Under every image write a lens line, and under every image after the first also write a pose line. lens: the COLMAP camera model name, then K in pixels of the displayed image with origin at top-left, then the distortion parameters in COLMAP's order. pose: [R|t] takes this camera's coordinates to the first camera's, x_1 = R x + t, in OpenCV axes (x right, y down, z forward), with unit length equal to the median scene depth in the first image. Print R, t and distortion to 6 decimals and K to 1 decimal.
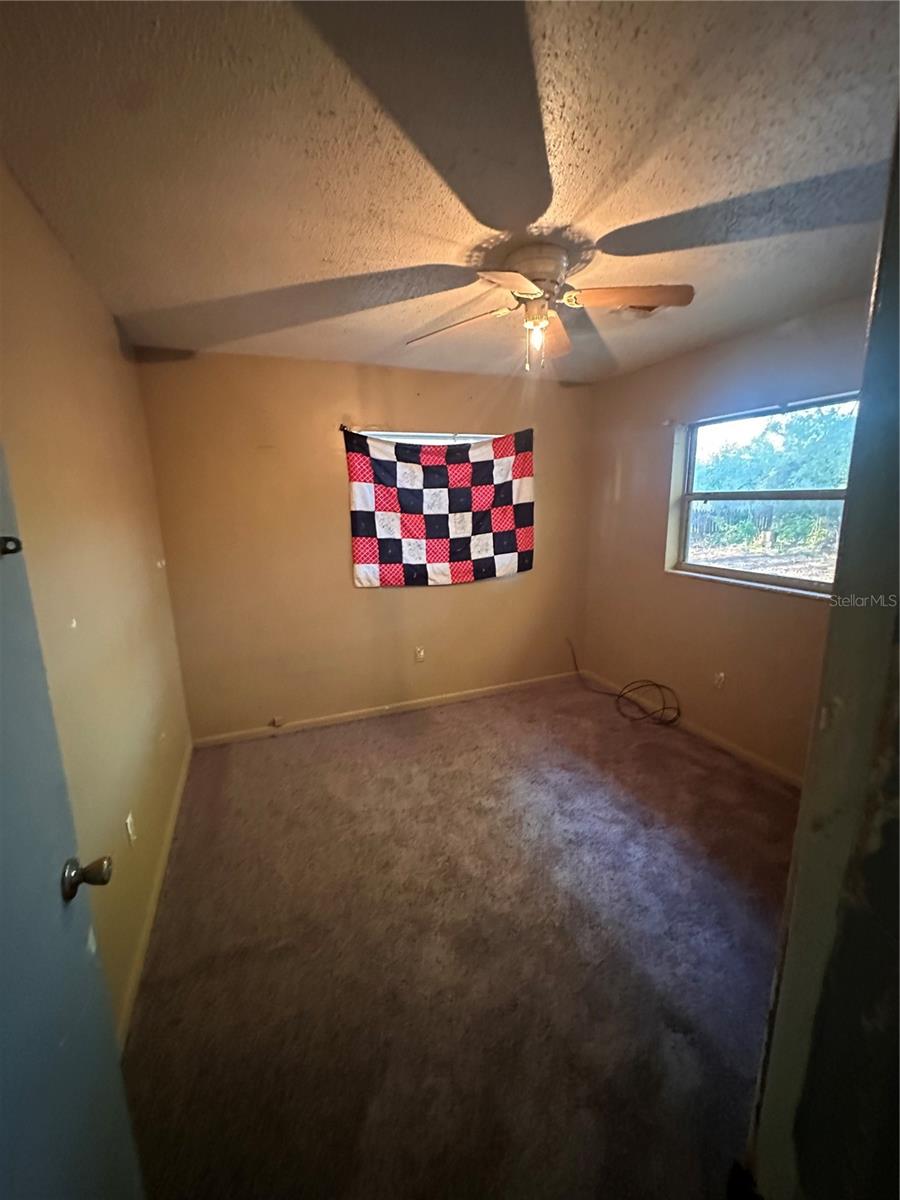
lens RADIAL K [[482.9, 0, 451.0], [0, 482.9, 598.9], [0, 0, 1]] dist [-0.002630, 0.000851]
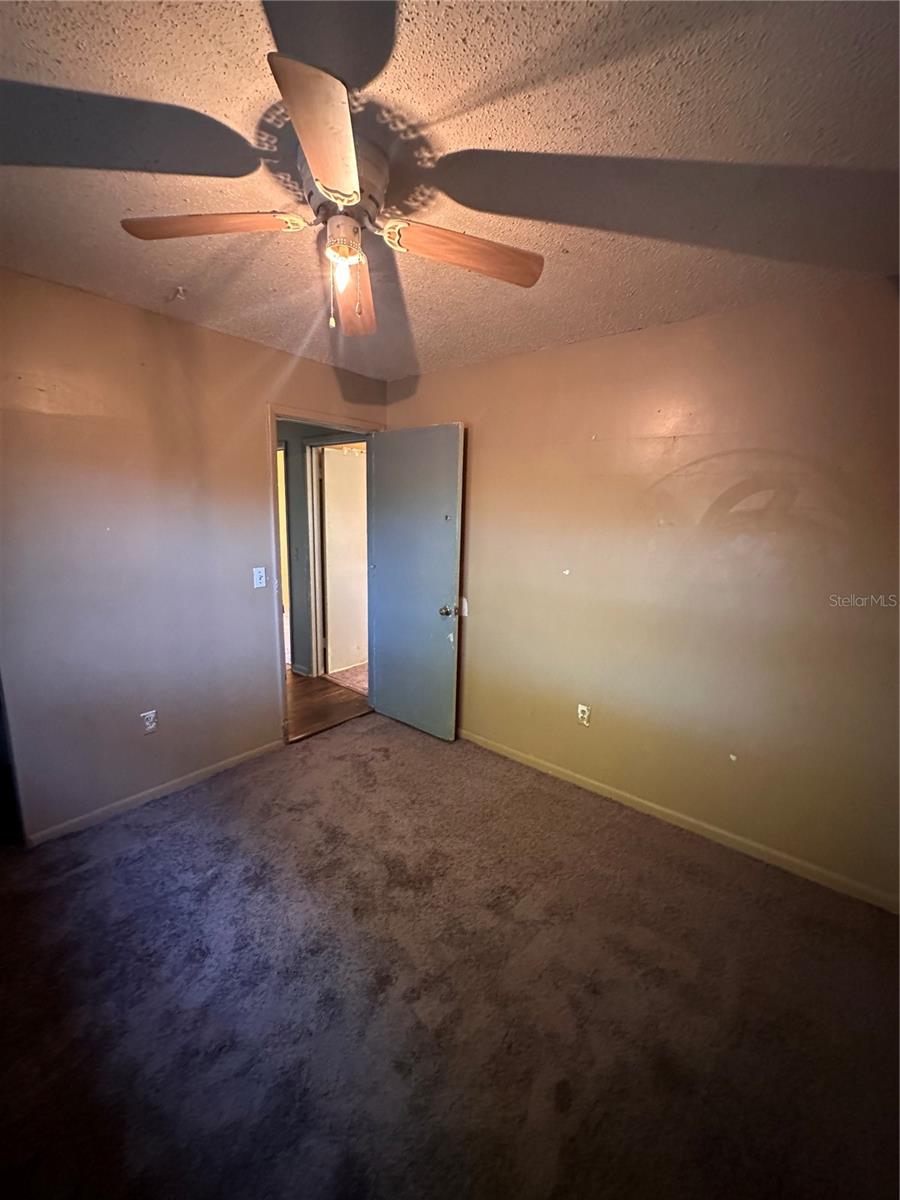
lens RADIAL K [[482.9, 0, 449.6], [0, 482.9, 598.8], [0, 0, 1]] dist [-0.002630, 0.000851]
pose [[-0.879031, 0.084215, -0.469267, 0.439081], [-0.105224, 0.925735, 0.363240, -0.406457], [0.465008, 0.368678, -0.804888, 1.935129]]
